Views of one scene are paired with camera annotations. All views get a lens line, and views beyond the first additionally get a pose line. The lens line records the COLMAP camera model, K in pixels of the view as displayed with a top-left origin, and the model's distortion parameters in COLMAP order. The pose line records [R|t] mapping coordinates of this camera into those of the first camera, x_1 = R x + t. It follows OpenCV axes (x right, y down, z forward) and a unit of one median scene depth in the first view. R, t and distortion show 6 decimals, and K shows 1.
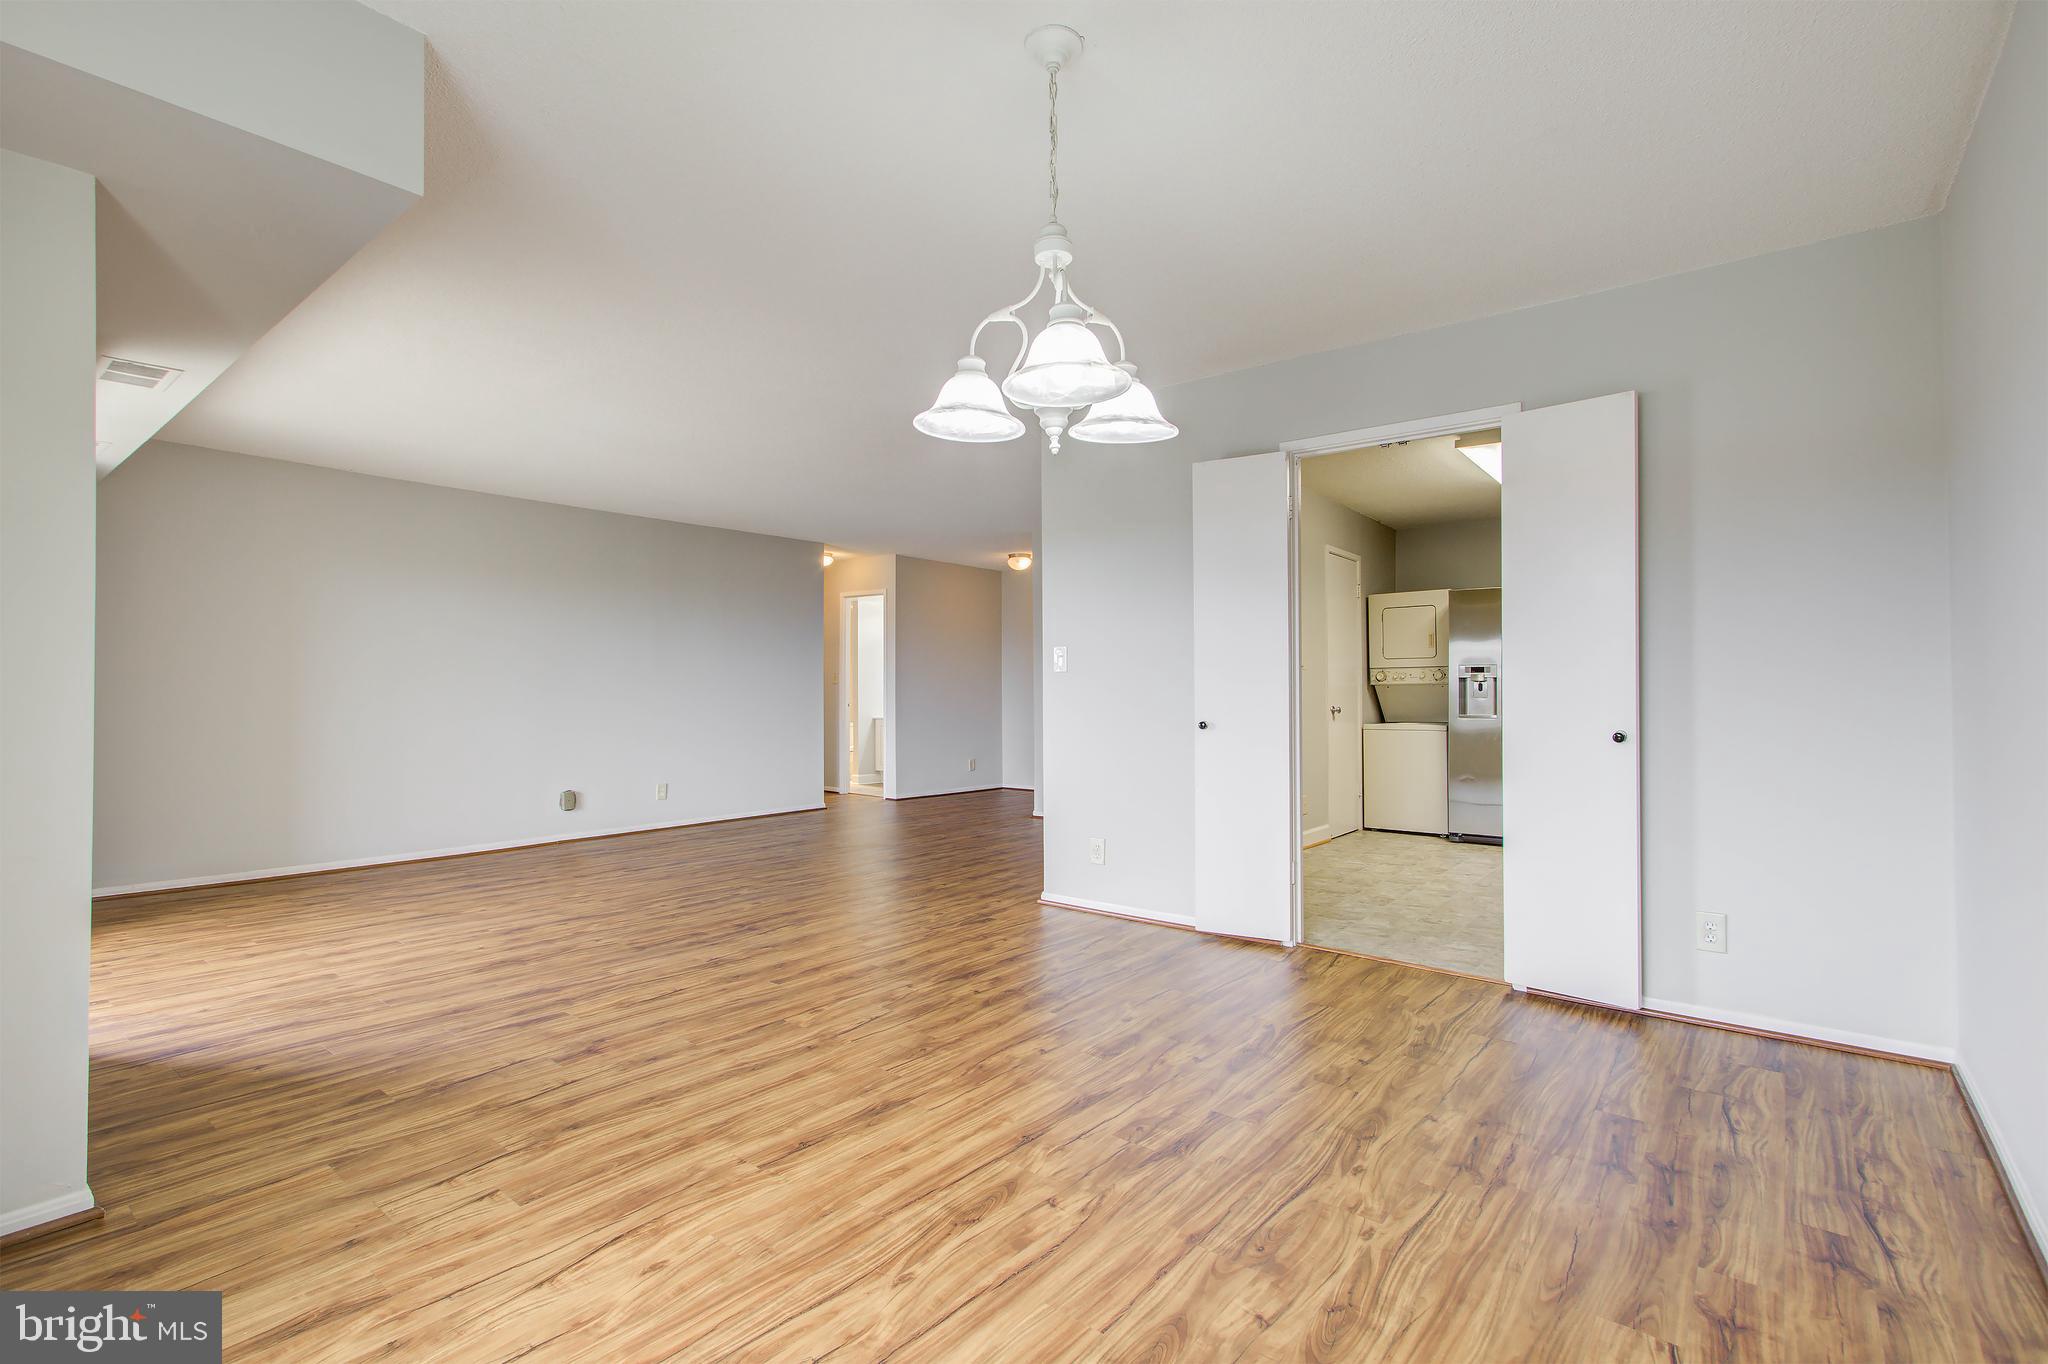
lens RADIAL K [[934.0, 0, 1030.2], [0, 934.0, 688.0], [0, 0, 1]] dist [0.001890, 0.000138]
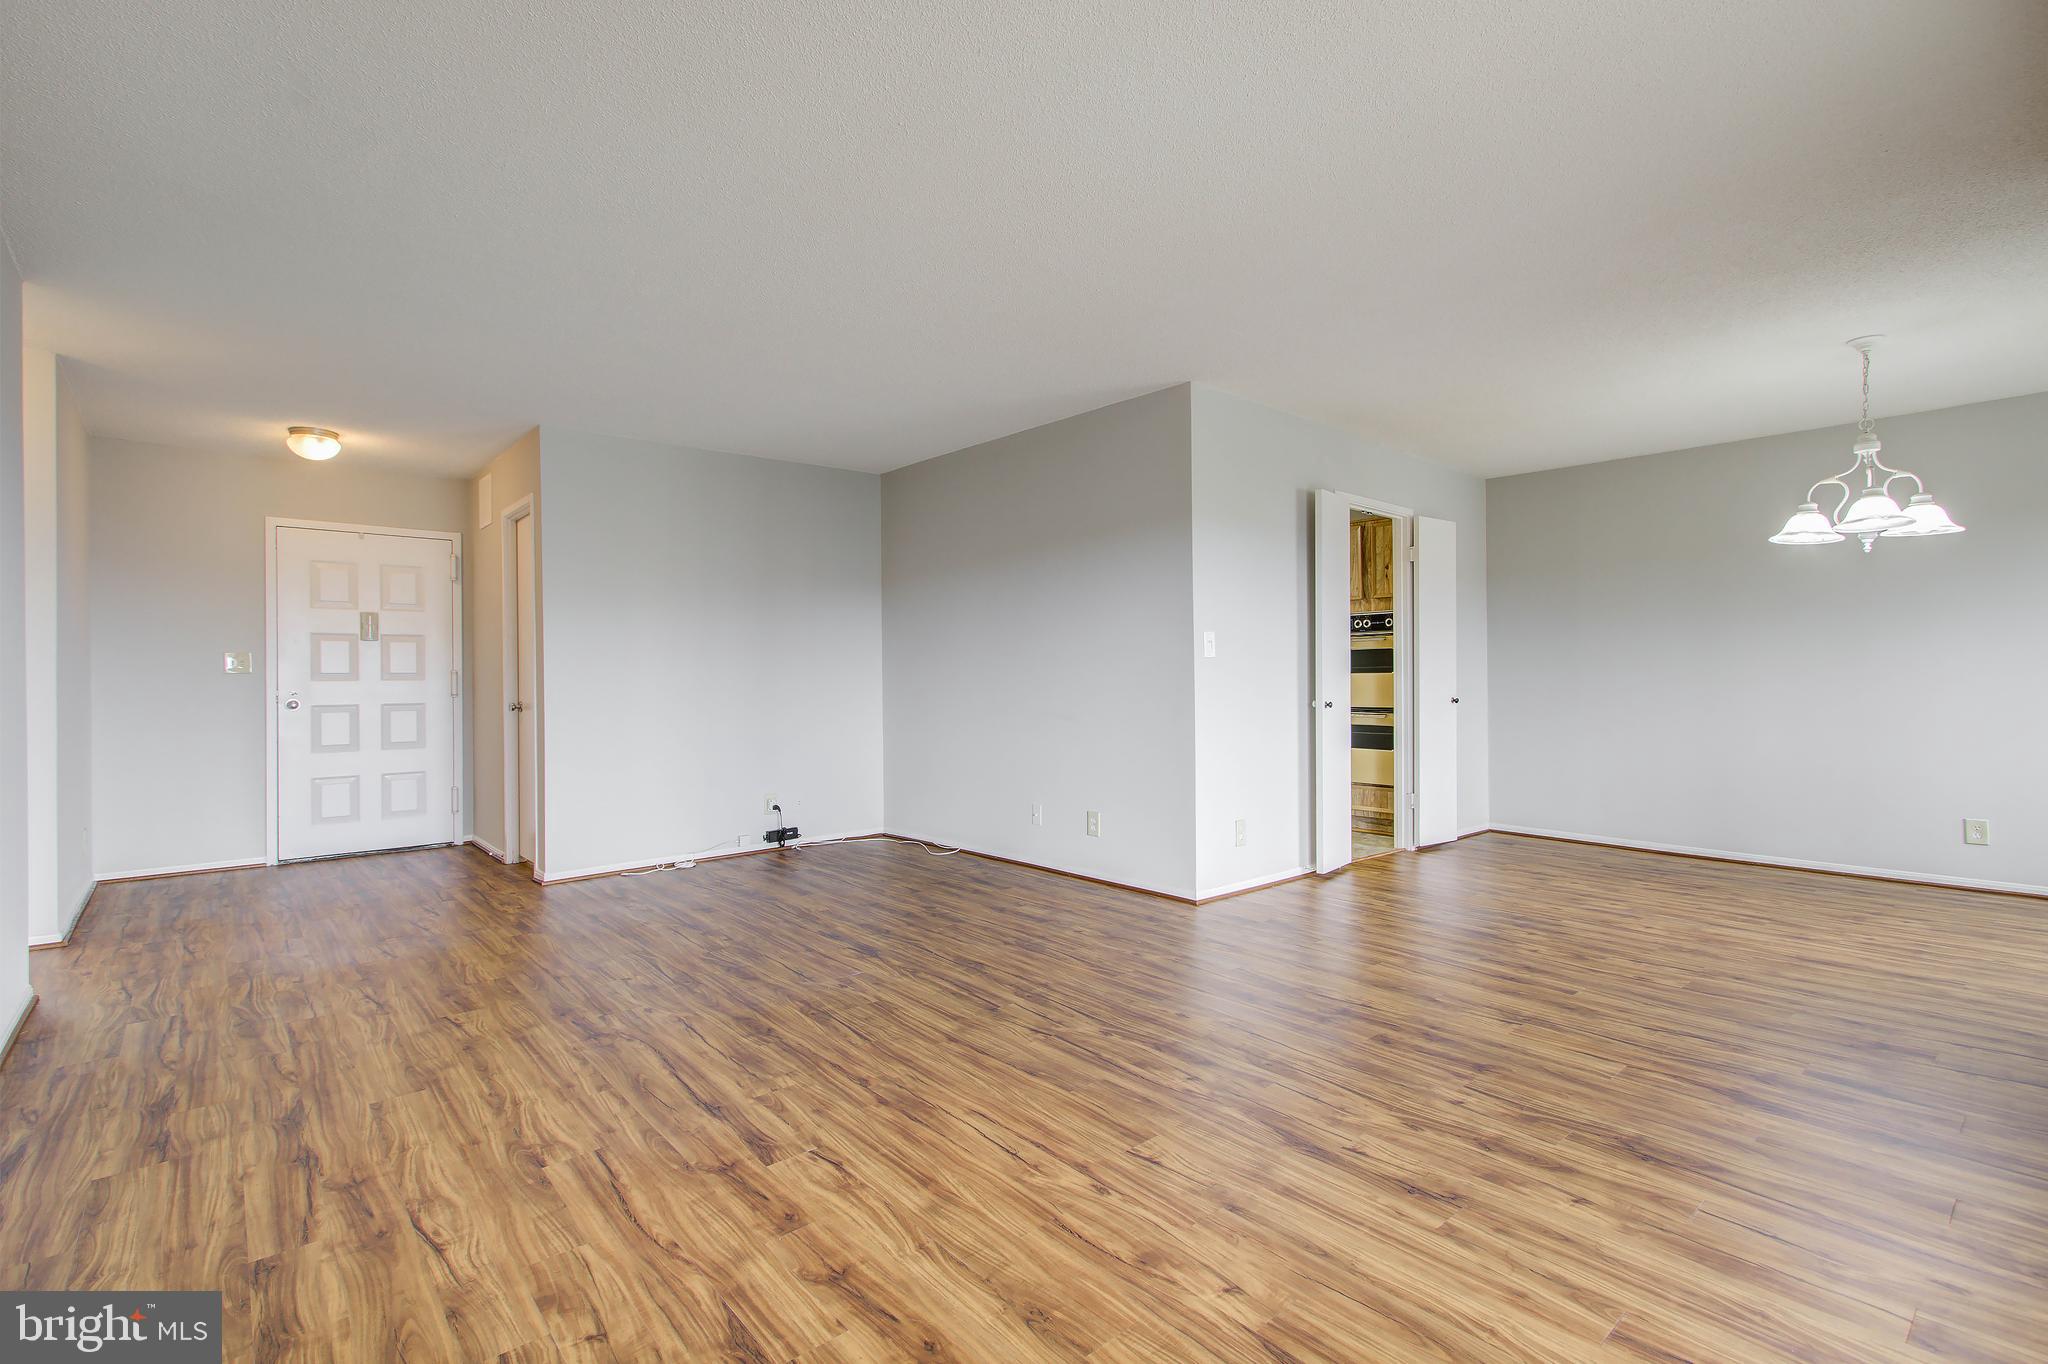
lens RADIAL K [[940.4, 0, 1020.4], [0, 940.4, 675.0], [0, 0, 1]] dist [0.008551, 0.000376]
pose [[0.182425, 0.004689, 0.983209, -1.978511], [0.001778, 0.999985, -0.005099, 0.012005], [-0.983218, 0.002678, 0.182414, 2.103808]]
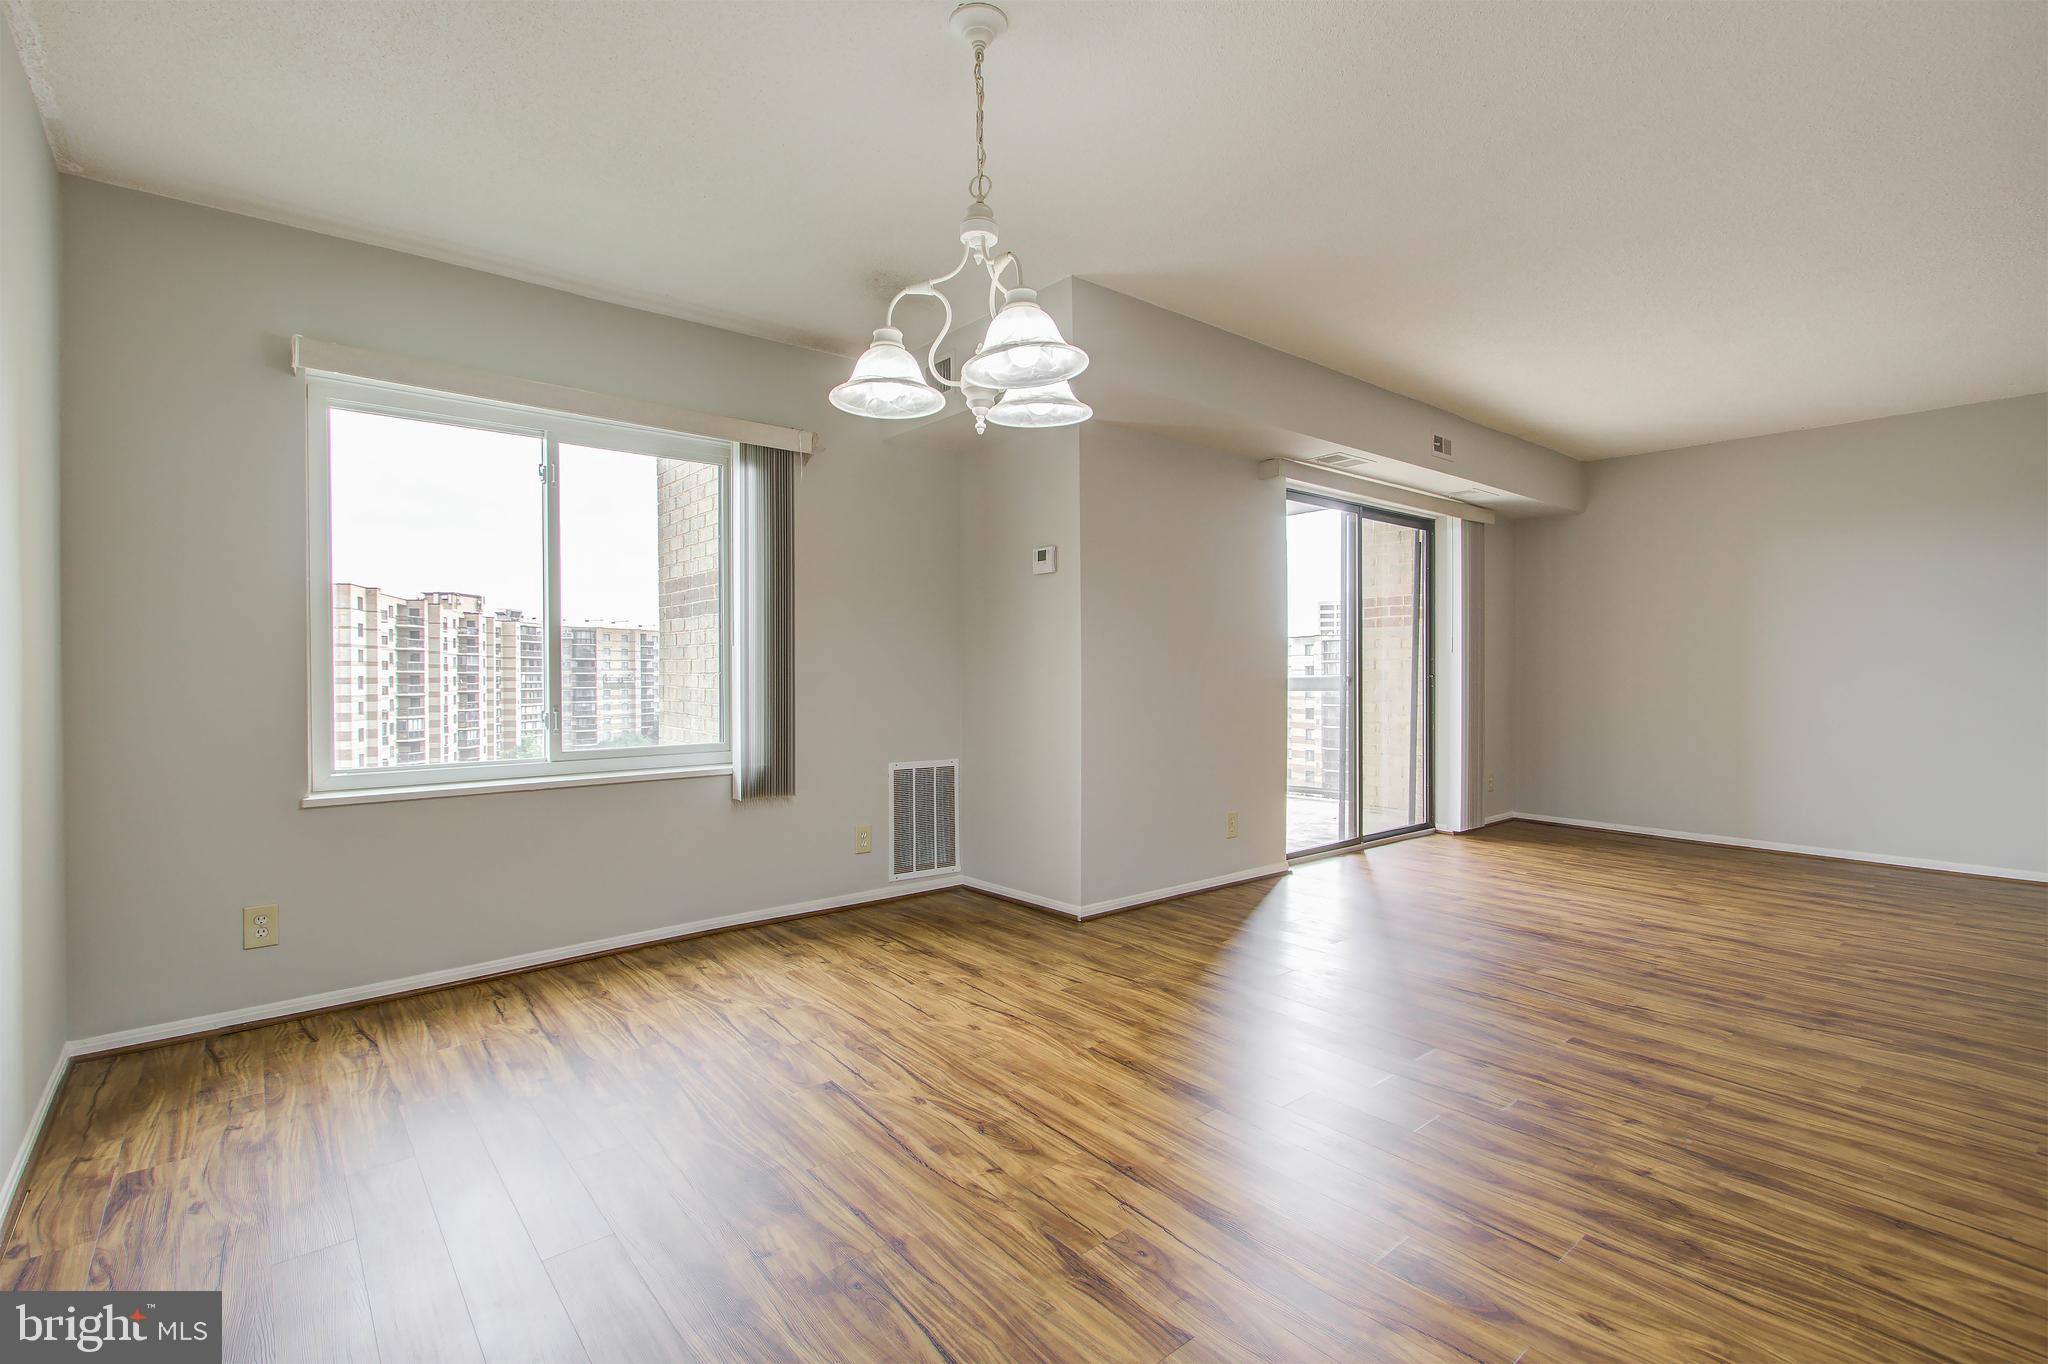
lens RADIAL K [[940.4, 0, 1020.4], [0, 940.4, 675.0], [0, 0, 1]] dist [0.008551, 0.000376]
pose [[-0.205958, 0.007017, -0.978536, 0.904341], [0.008110, 0.999952, 0.005464, 0.006055], [0.978527, -0.006810, -0.206006, 1.105003]]
